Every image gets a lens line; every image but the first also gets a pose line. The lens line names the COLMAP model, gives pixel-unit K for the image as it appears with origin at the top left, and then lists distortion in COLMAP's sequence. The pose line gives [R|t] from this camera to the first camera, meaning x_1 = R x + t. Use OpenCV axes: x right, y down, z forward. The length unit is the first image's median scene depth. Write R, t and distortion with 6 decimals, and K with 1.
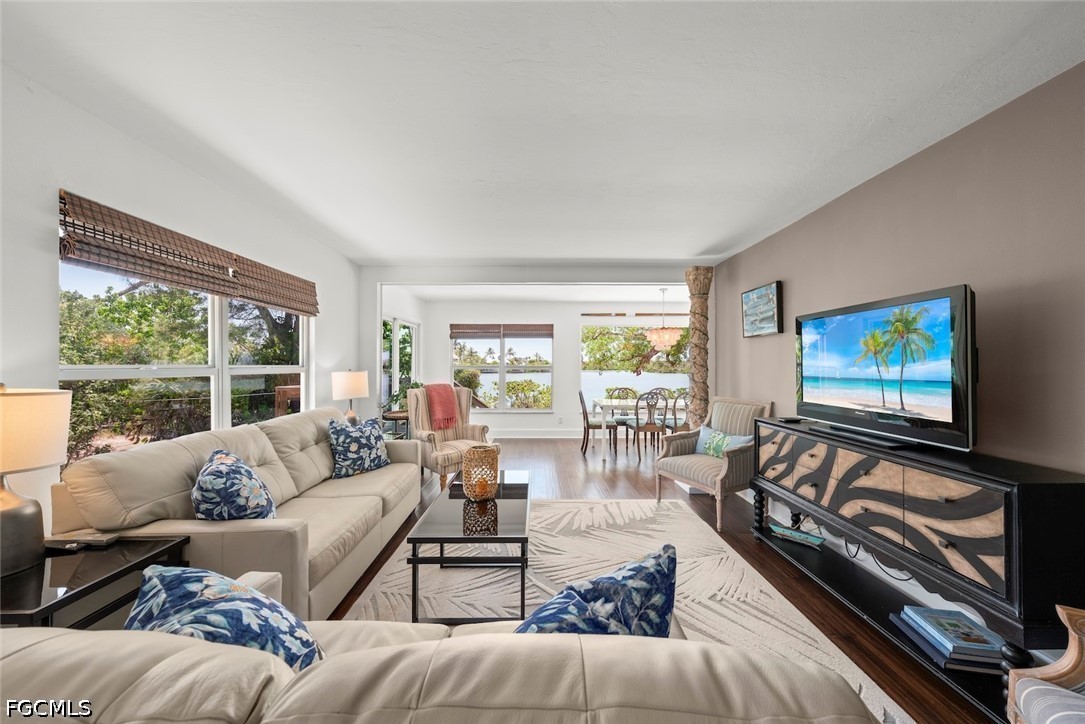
lens RADIAL K [[385.8, 0, 537.7], [0, 385.8, 363.5], [0, 0, 1]] dist [0.000617, 0.000021]
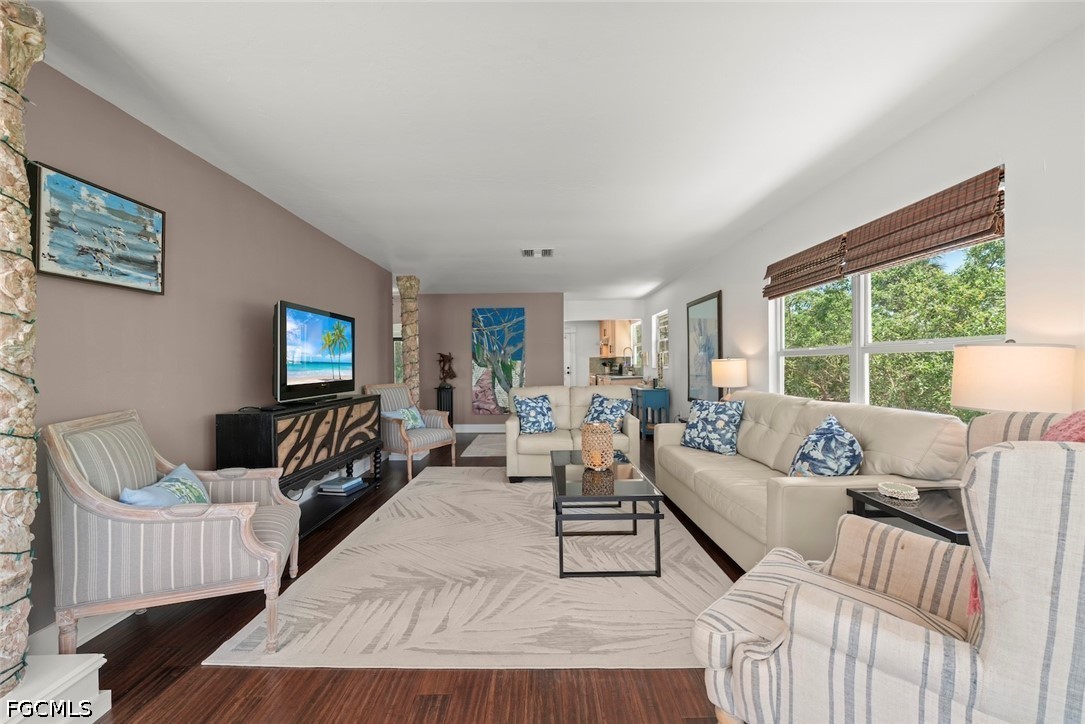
lens RADIAL K [[408.6, 0, 542.5], [0, 408.6, 362.0], [0, 0, 1]] dist [0.000707, 0.000038]
pose [[-0.999929, 0.010990, -0.004497, 0.007709], [0.011039, 0.999878, -0.011007, 0.047565], [0.004375, -0.011056, -0.999929, 1.779862]]
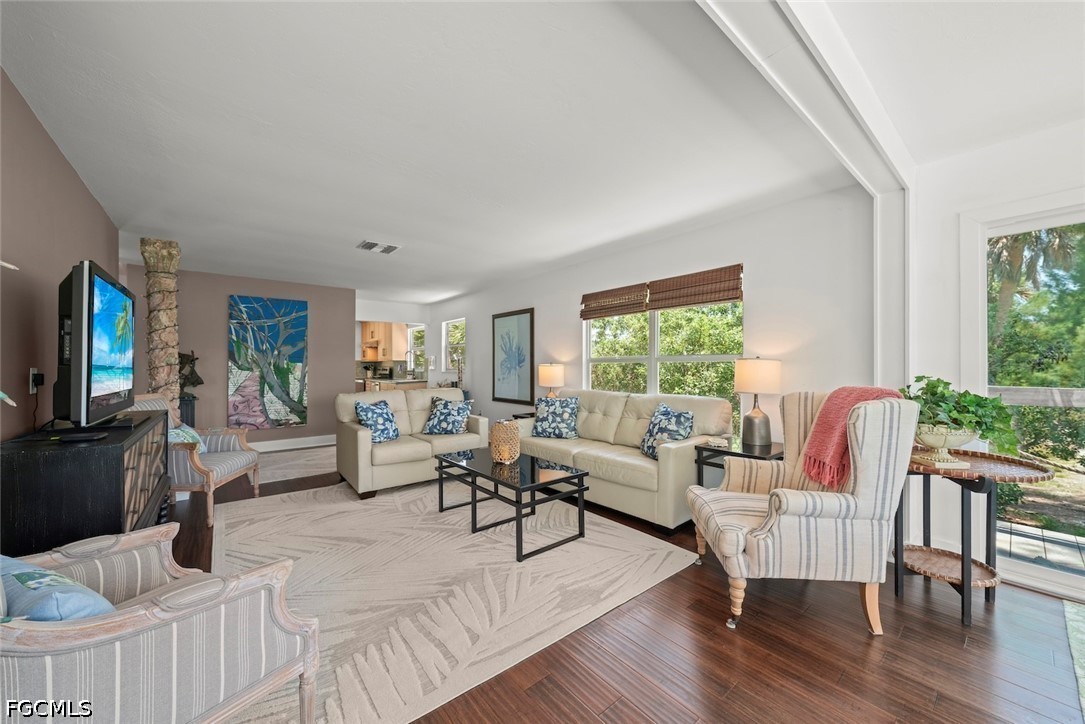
lens RADIAL K [[398.0, 0, 544.5], [0, 398.0, 364.2], [0, 0, 1]] dist [0.000371, 0.000014]
pose [[-0.770640, -0.000950, -0.637270, 0.453458], [0.006843, 0.999929, -0.009766, 0.044819], [0.637234, -0.011887, -0.770579, 1.681039]]
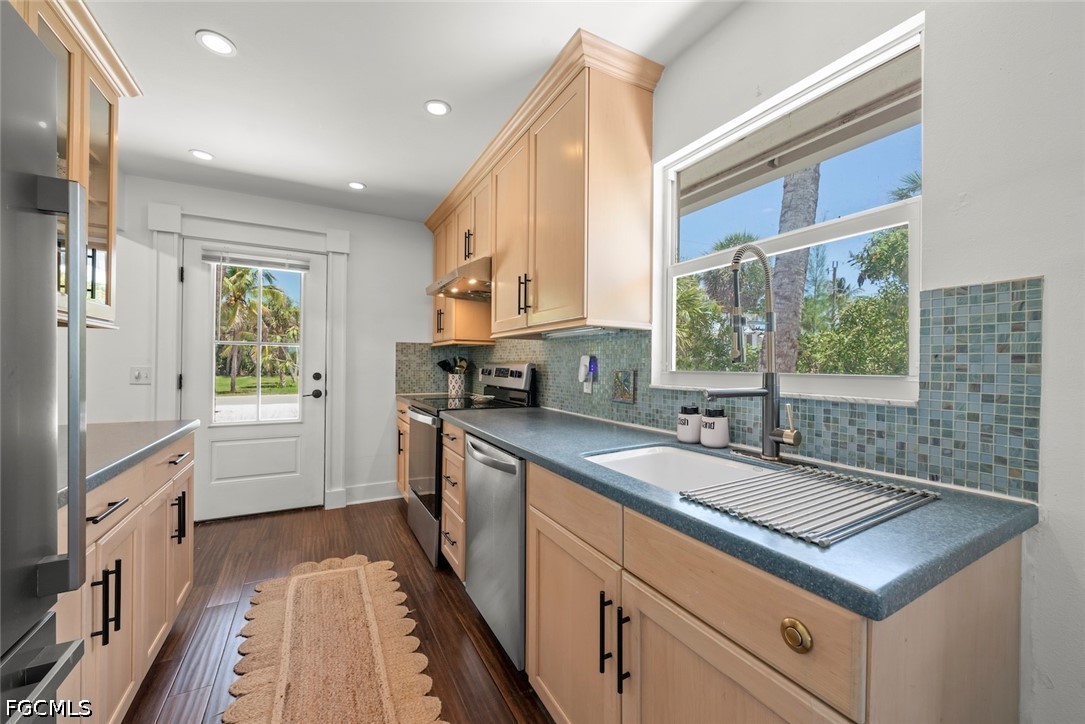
lens RADIAL K [[424.1, 0, 542.6], [0, 424.1, 364.0], [0, 0, 1]] dist [0.000445, -0.000197]
pose [[-0.879693, -0.007787, -0.475479, -0.248157], [-0.005596, 0.999966, -0.006024, 0.033441], [0.475510, -0.002639, -0.879706, -0.860025]]
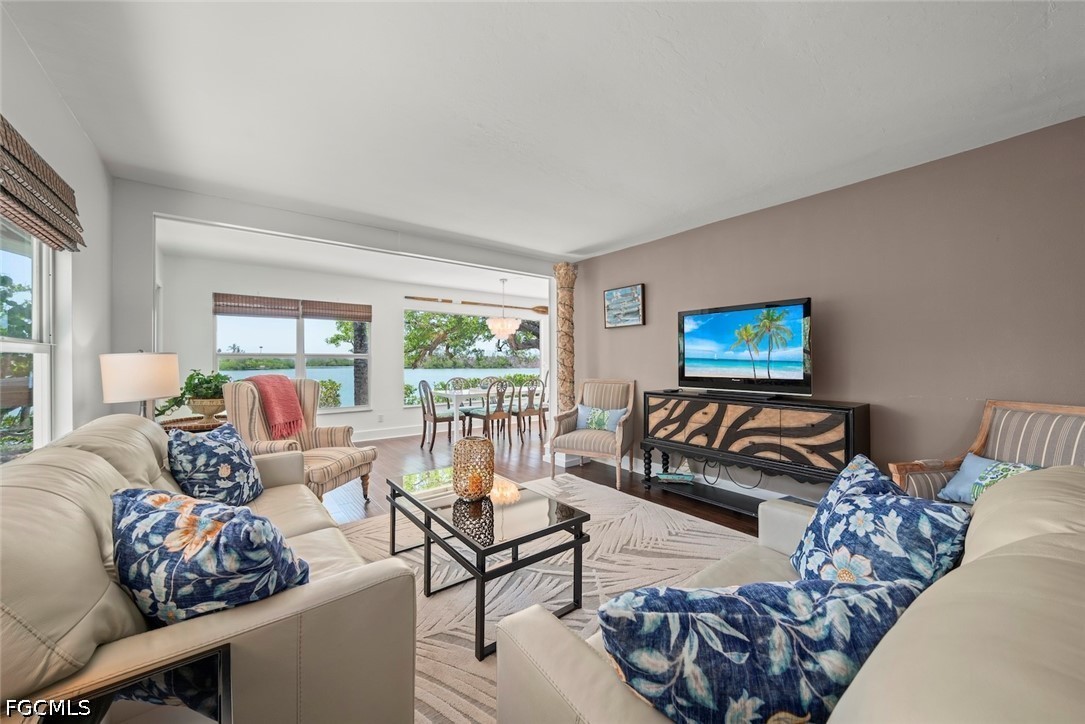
lens RADIAL K [[403.0, 0, 542.5], [0, 403.0, 362.0], [0, 0, 1]] dist [0.000207, -0.000035]
pose [[0.790850, -0.003170, 0.612001, -0.470921], [-0.001216, 0.999976, 0.006751, 0.035757], [-0.612008, -0.006083, 0.790828, 0.169508]]
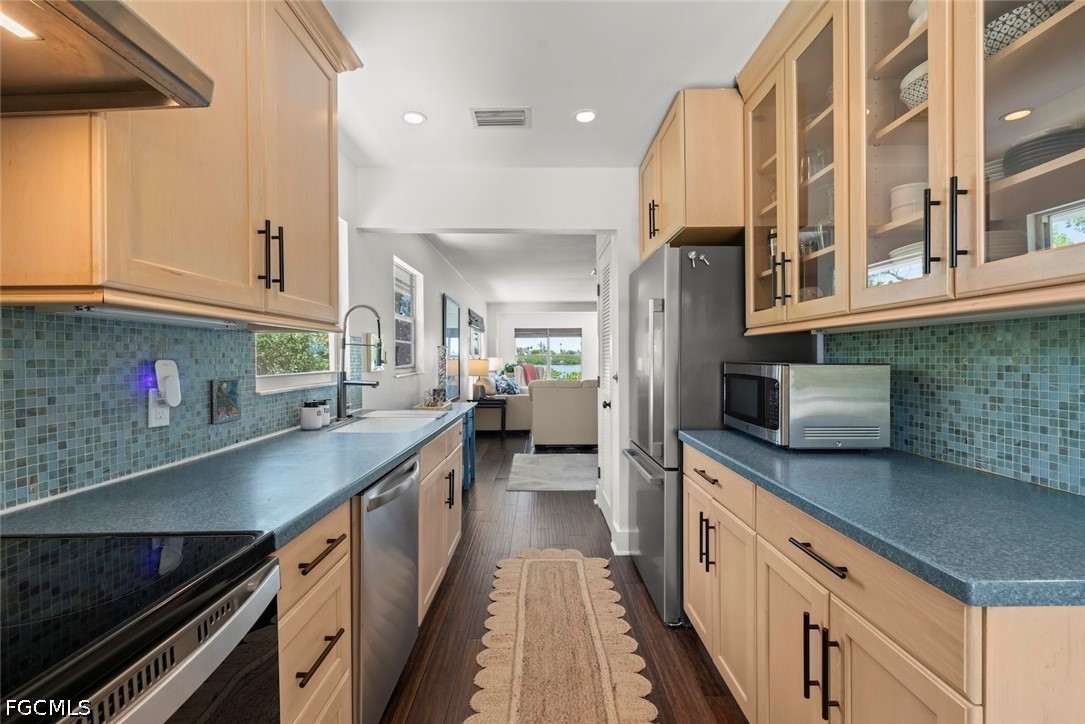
lens RADIAL K [[459.7, 0, 542.5], [0, 459.7, 362.0], [0, 0, 1]] dist [-0.000348, -0.000214]
pose [[0.999963, -0.005894, 0.006257, -0.296553], [0.005800, 0.999871, 0.014989, 0.010638], [-0.006344, -0.014952, 0.999868, -1.950170]]
